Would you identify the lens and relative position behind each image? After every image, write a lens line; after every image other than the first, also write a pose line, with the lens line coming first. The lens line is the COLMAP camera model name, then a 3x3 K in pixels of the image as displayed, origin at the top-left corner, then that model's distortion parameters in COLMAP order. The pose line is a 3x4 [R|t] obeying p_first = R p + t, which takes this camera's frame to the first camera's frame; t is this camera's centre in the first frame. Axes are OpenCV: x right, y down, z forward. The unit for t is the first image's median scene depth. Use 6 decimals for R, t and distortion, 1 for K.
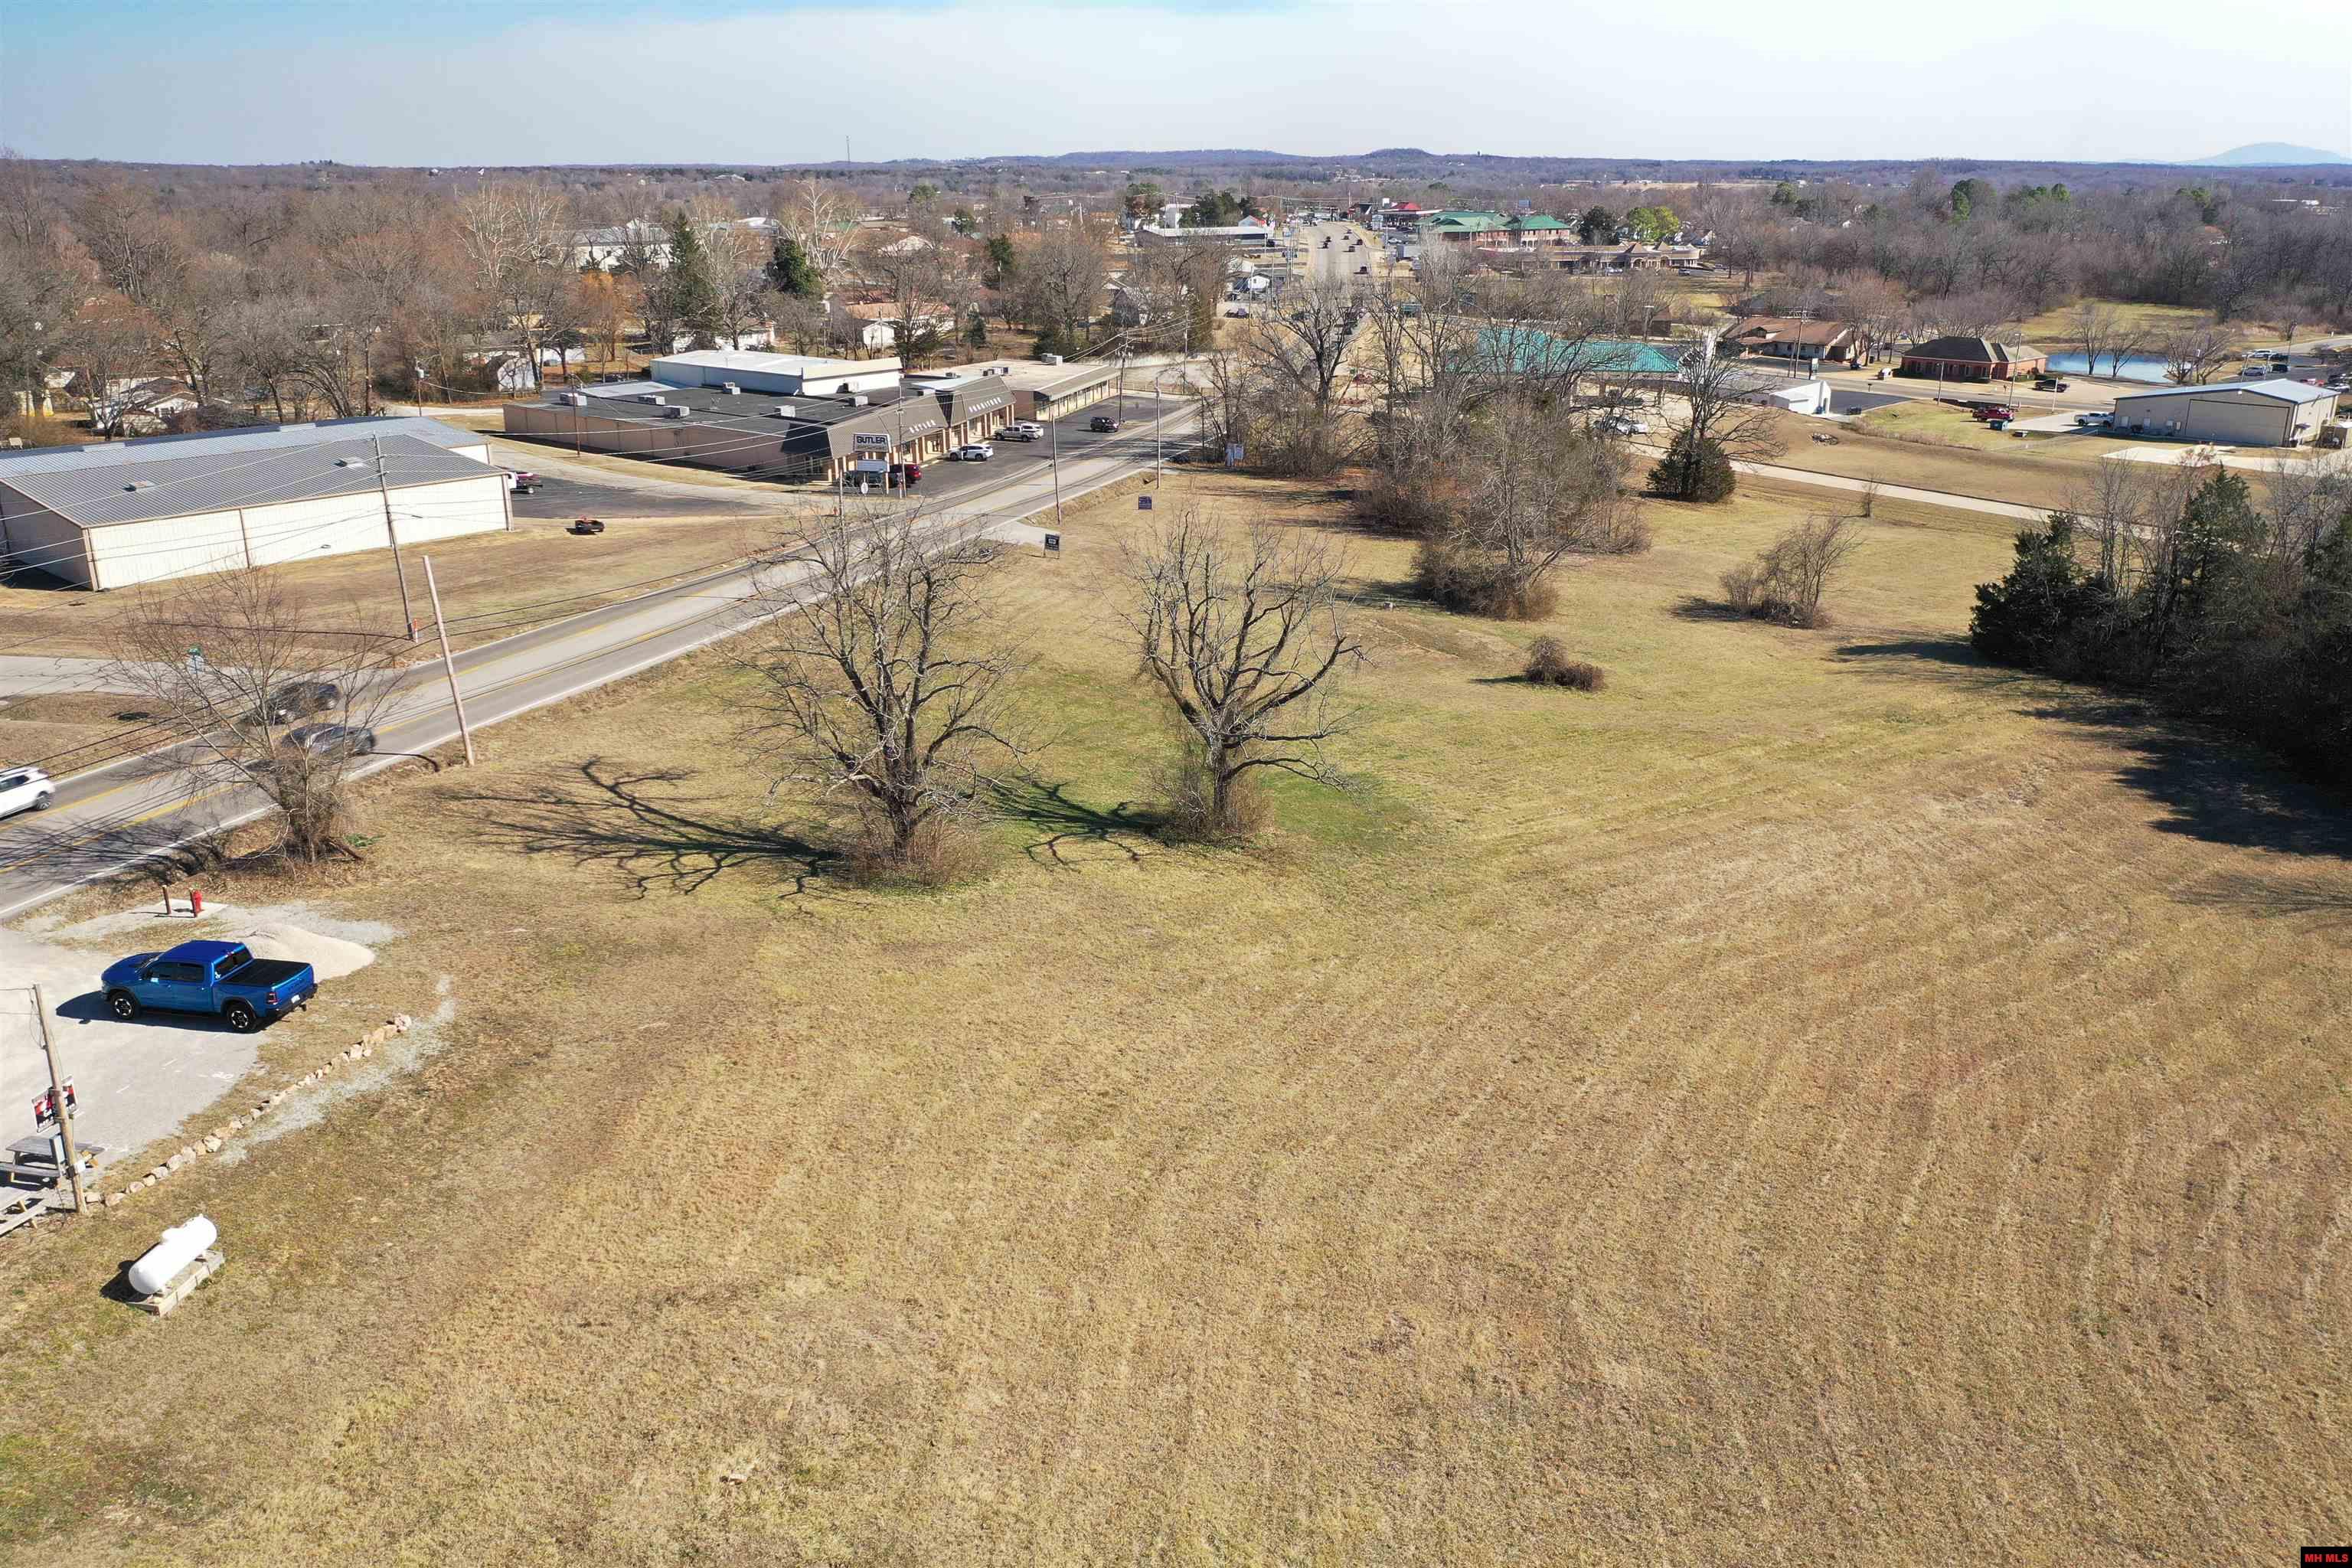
lens RADIAL K [[1848.1, 0, 1169.7], [0, 1848.1, 781.1], [0, 0, 1]] dist [-0.002685, 0.003705]
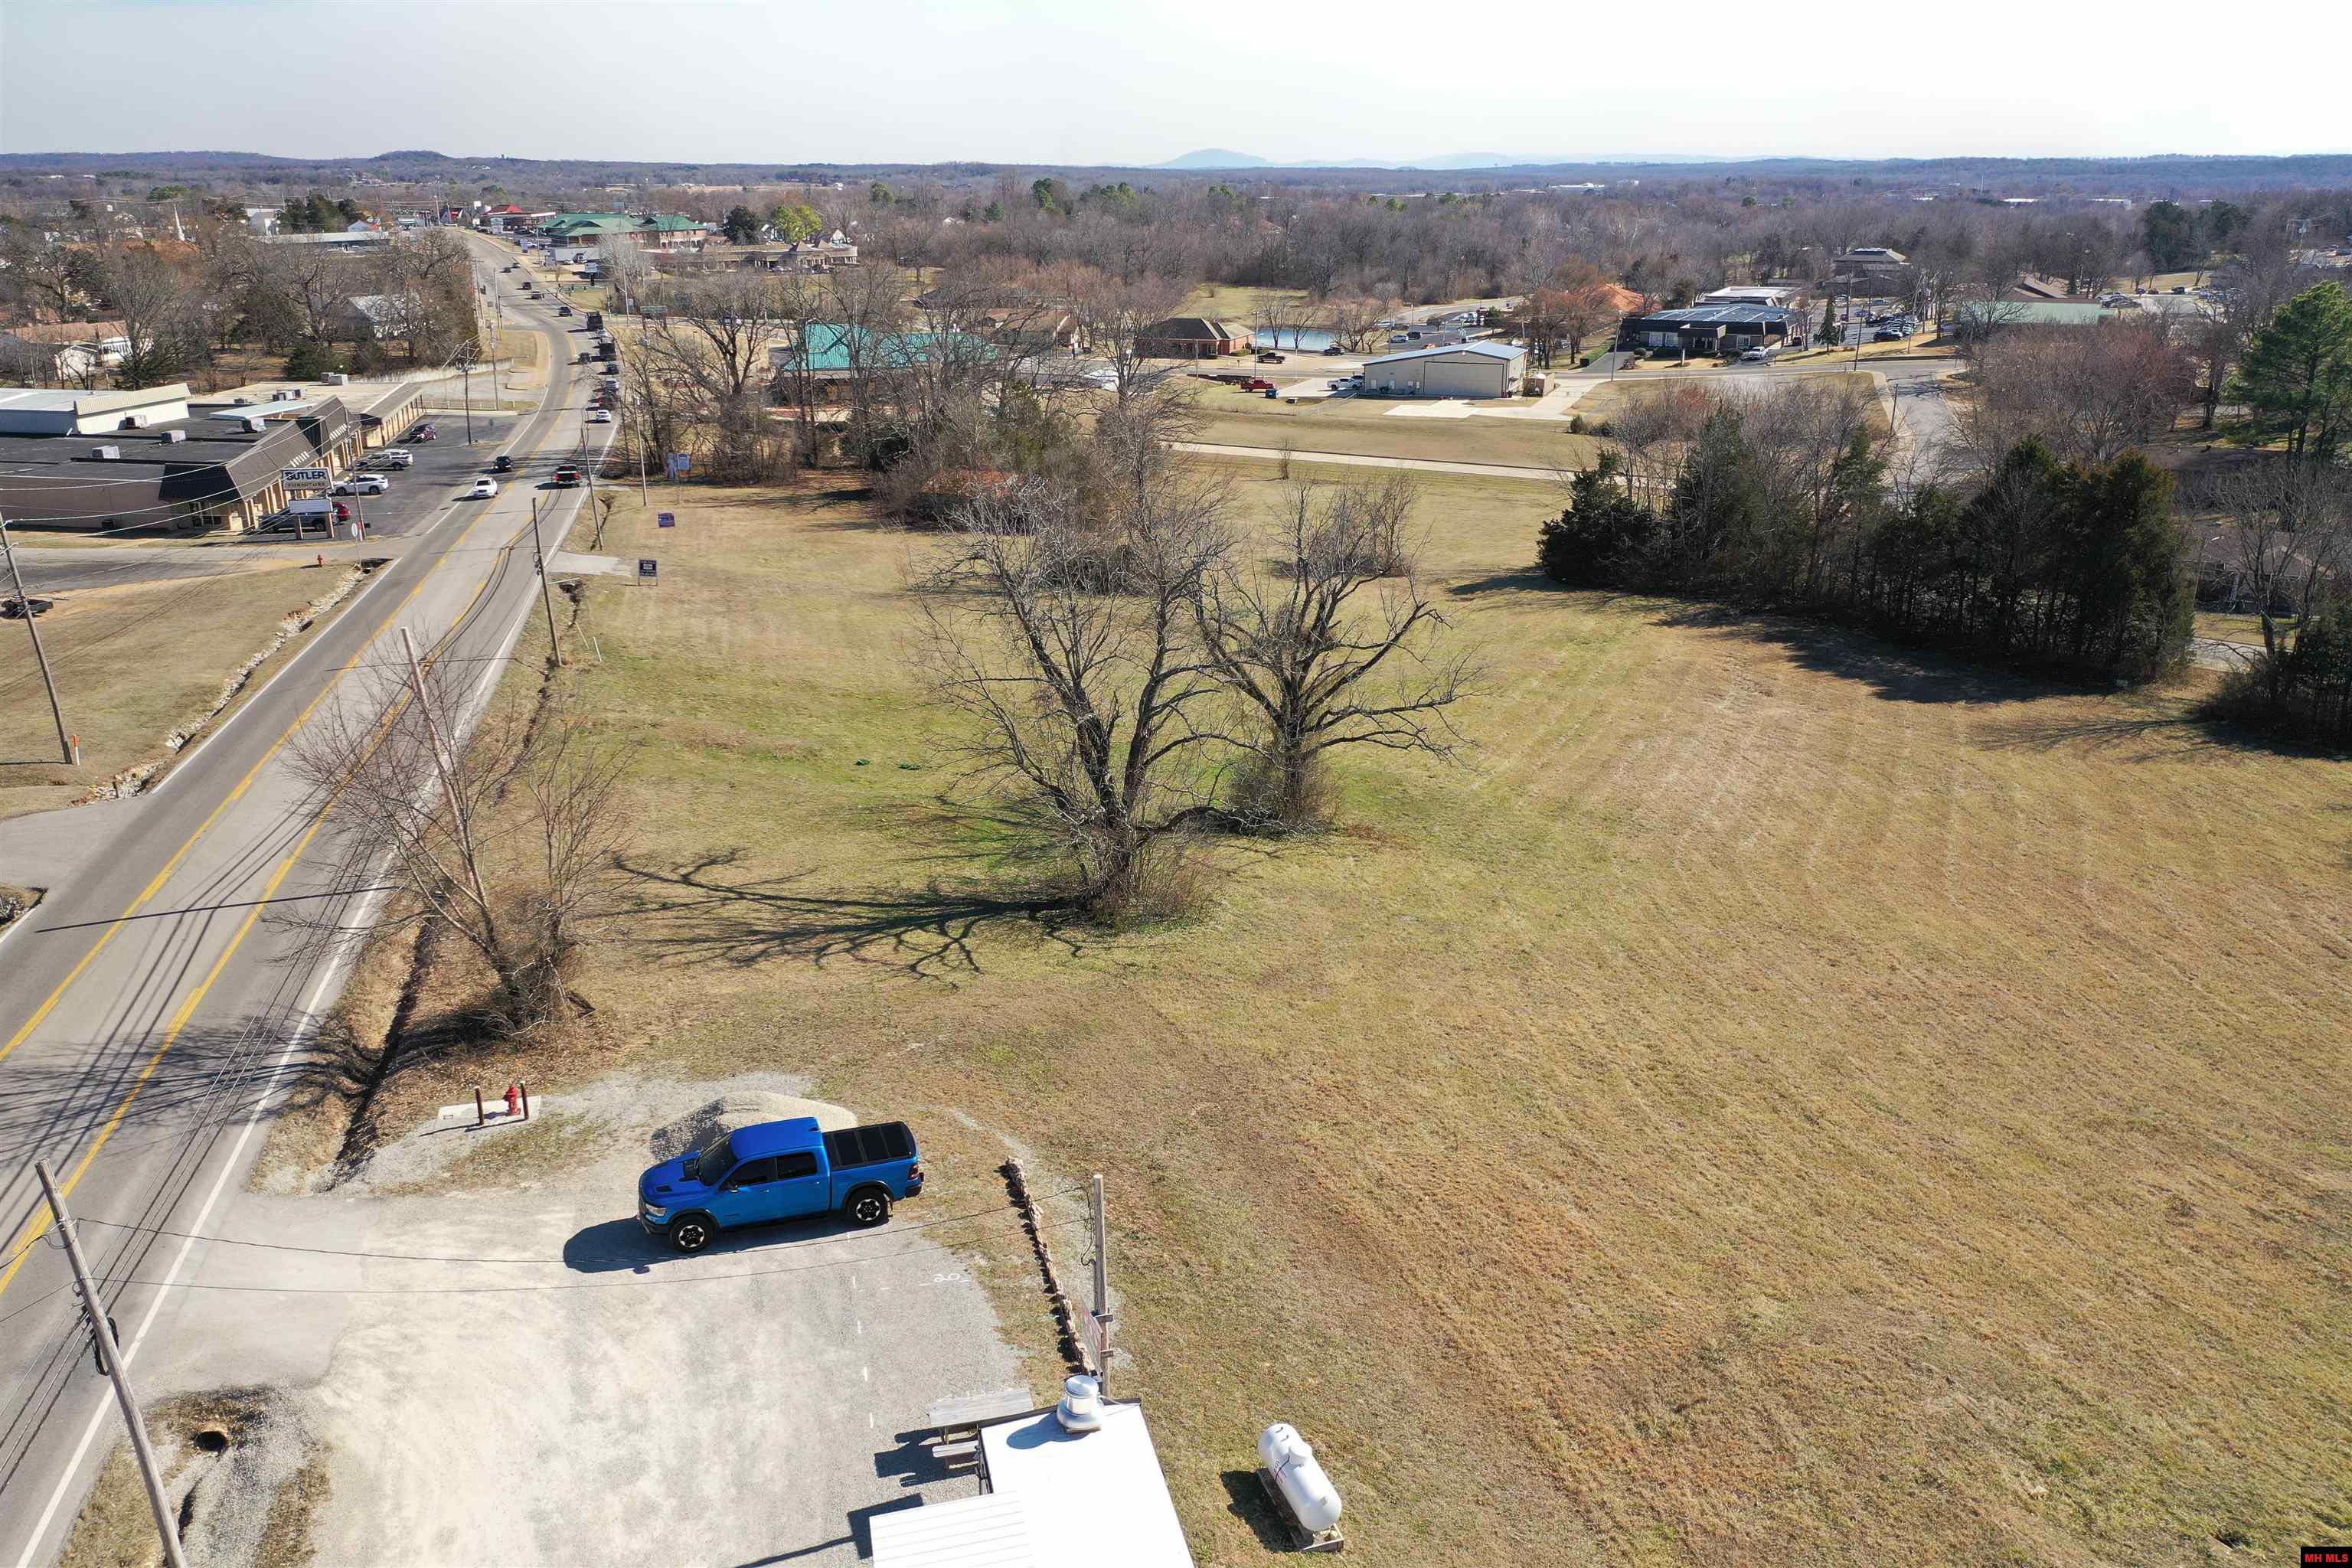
lens RADIAL K [[1848.1, 0, 1169.7], [0, 1848.1, 781.1], [0, 0, 1]] dist [-0.002685, 0.003705]
pose [[0.880899, -0.149102, 0.449205, -0.188409], [0.149962, 0.988110, 0.033899, -0.014250], [-0.448919, 0.037502, 0.892785, 0.067126]]
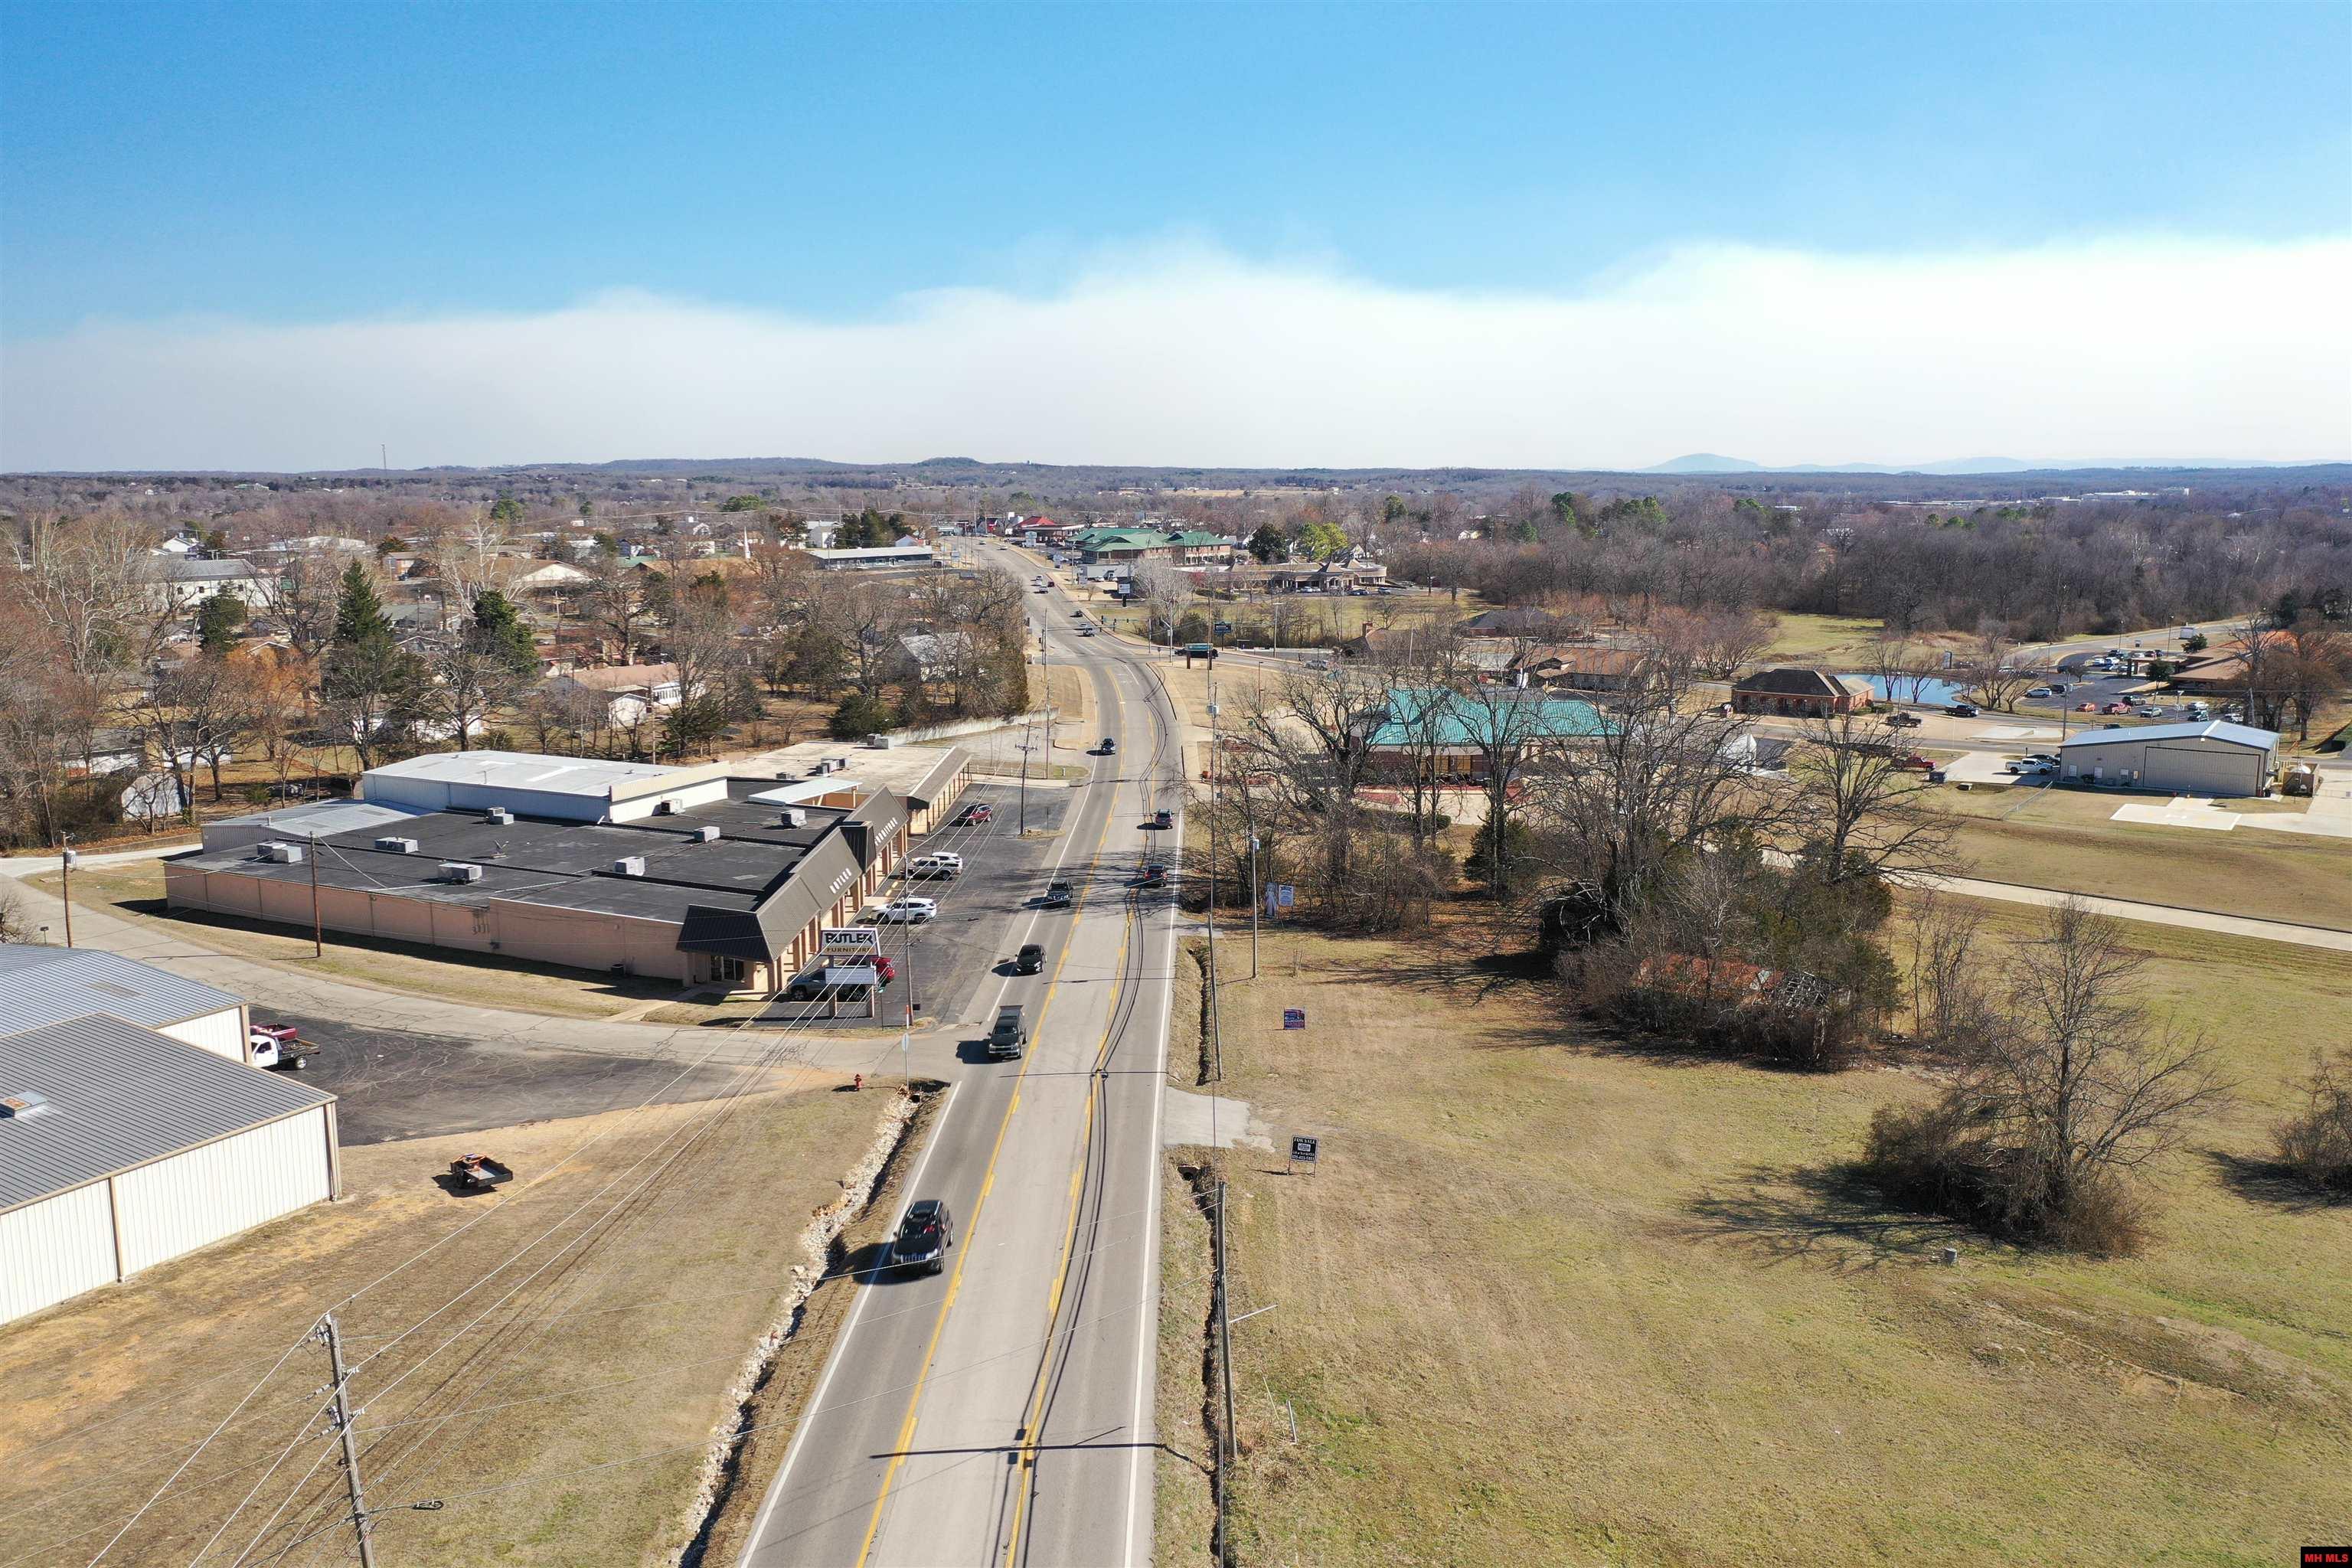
lens RADIAL K [[1848.1, 0, 1169.7], [0, 1848.1, 781.1], [0, 0, 1]] dist [-0.002685, 0.003705]
pose [[0.971369, -0.038817, 0.234382, -0.178571], [0.074776, 0.986374, -0.146542, -0.118718], [-0.225500, 0.159872, 0.961036, 0.295681]]
